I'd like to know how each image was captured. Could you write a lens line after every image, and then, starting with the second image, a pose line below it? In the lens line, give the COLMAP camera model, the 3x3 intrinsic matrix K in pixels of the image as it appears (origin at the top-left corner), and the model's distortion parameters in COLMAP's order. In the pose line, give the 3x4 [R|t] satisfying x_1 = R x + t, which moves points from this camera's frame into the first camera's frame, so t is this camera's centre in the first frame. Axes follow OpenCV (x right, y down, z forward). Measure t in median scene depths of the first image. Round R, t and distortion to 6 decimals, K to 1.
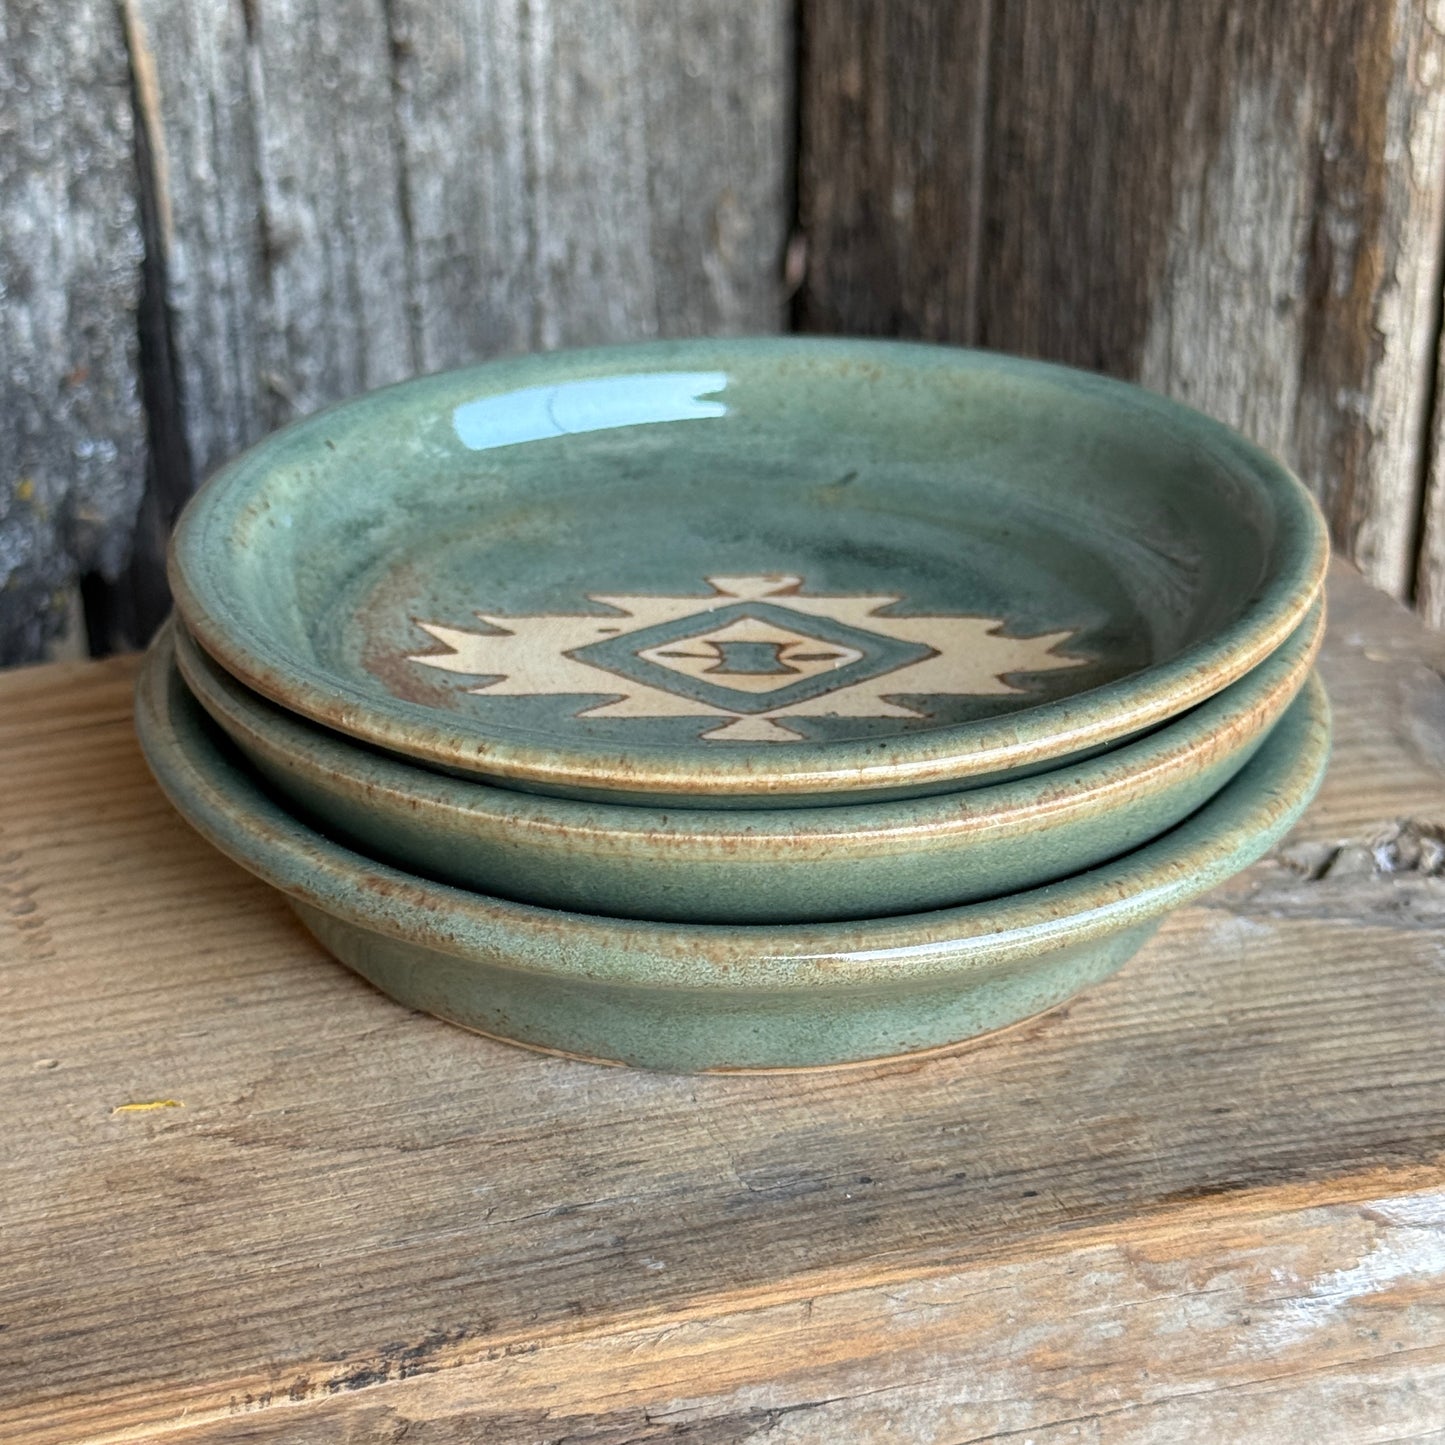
lens RADIAL K [[3436.9, 0, 732.0], [0, 3436.9, 745.4], [0, 0, 1]] dist [0.128412, 0.000000]
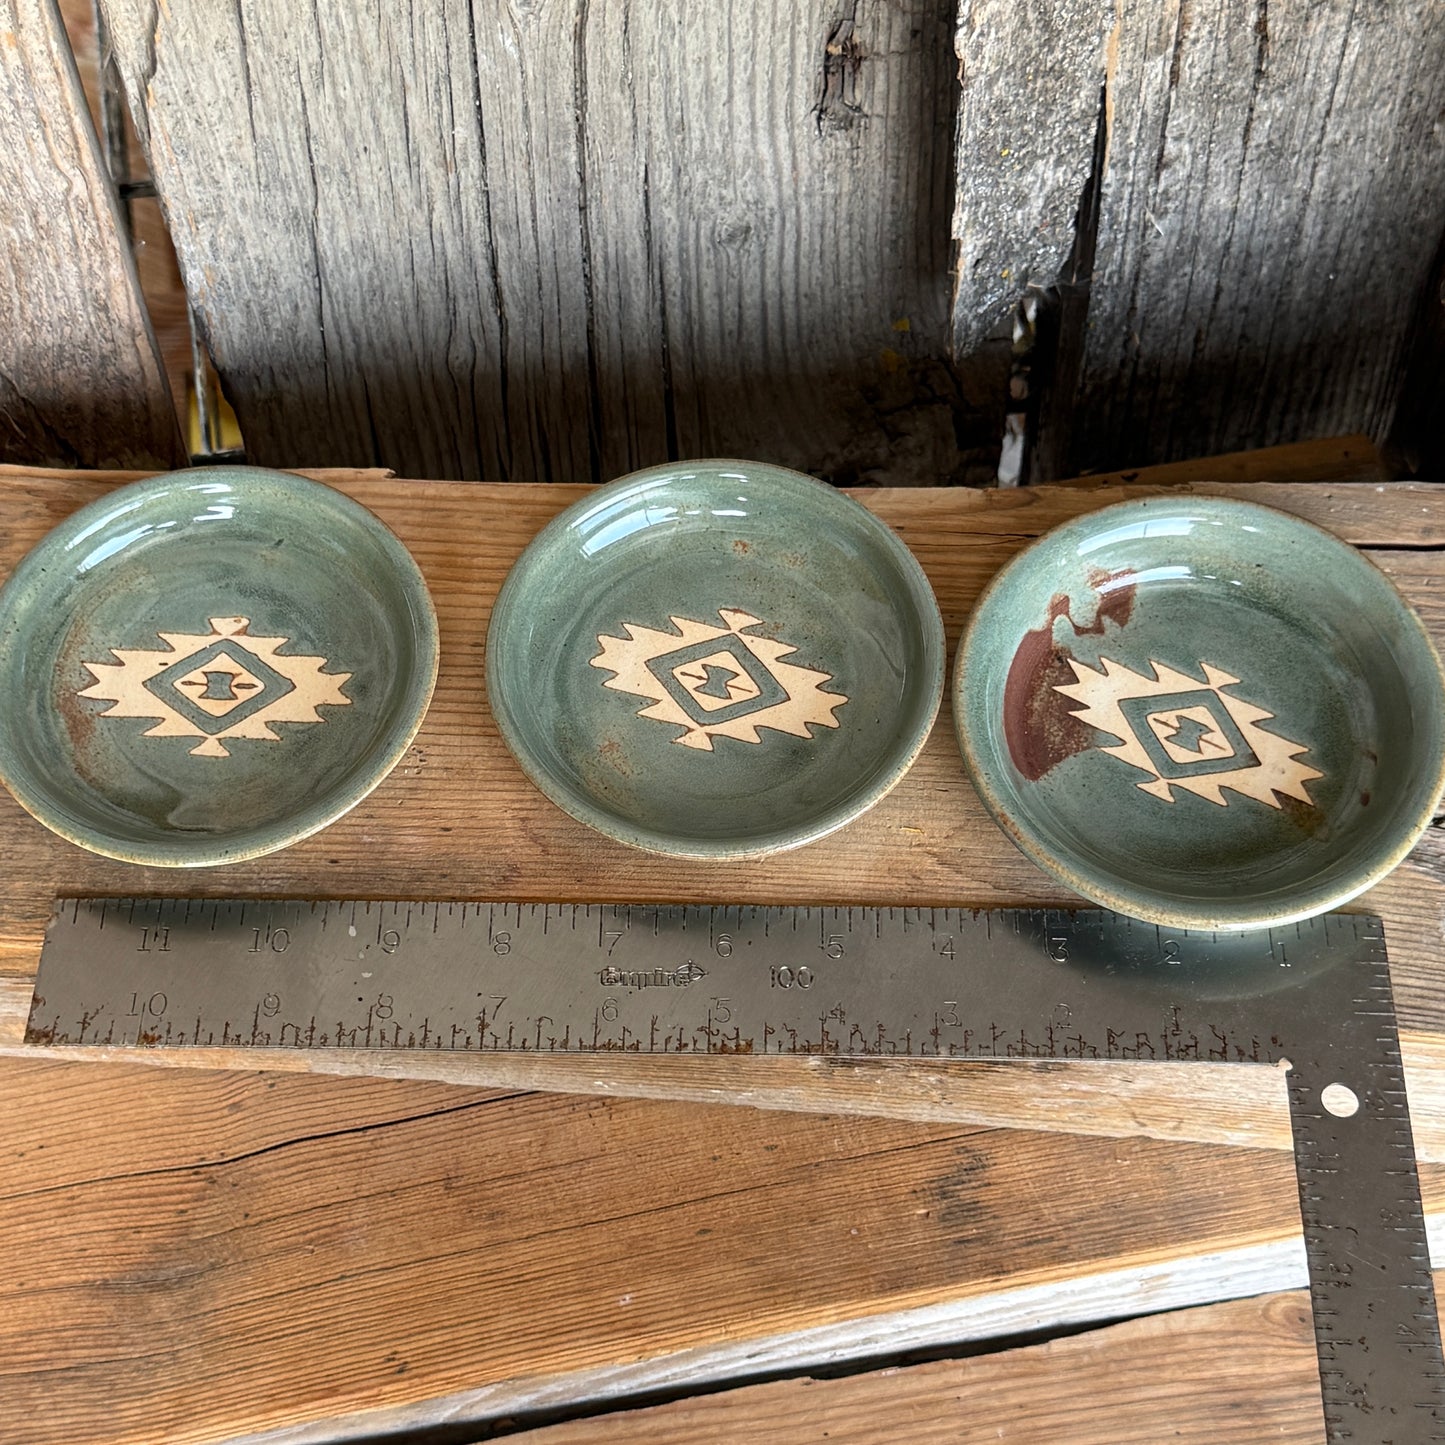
lens RADIAL K [[2691.9, 0, 704.0], [0, 2691.9, 722.4], [0, 0, 1]] dist [0.125184, 0.000000]
pose [[0.910319, 0.348800, -0.222839, 0.119621], [-0.149996, 0.779785, 0.607812, -1.191673], [0.385771, -0.519878, 0.762173, -0.615498]]
